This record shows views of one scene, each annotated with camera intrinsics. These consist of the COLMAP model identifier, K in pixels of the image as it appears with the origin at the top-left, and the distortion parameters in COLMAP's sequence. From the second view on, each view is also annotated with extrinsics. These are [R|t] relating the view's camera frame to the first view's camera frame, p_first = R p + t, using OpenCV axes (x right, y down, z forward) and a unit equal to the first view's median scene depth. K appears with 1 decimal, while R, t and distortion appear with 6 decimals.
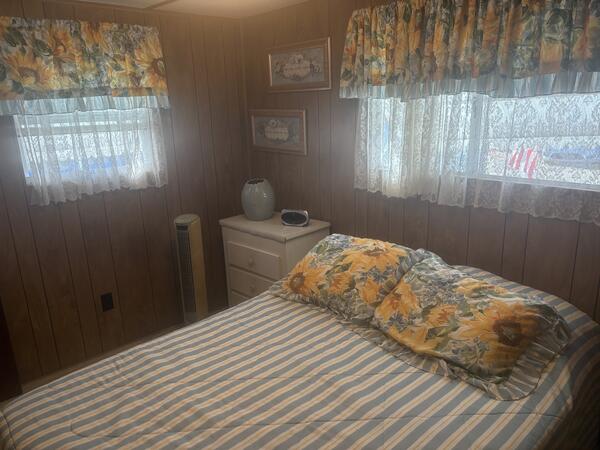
lens RADIAL K [[450.3, 0, 302.2], [0, 450.3, 226.9], [0, 0, 1]] dist [0.039799, -0.024702]
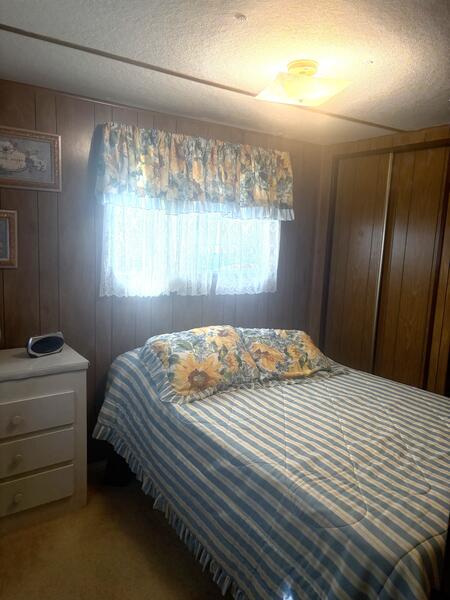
lens RADIAL K [[450.3, 0, 226.8], [0, 450.3, 298.3], [0, 0, 1]] dist [0.039799, -0.024702]
pose [[0.171463, -0.112862, 0.978705, -1.022177], [0.217087, 0.973327, 0.074209, -0.125143], [-0.960975, 0.199740, 0.191390, 0.730515]]
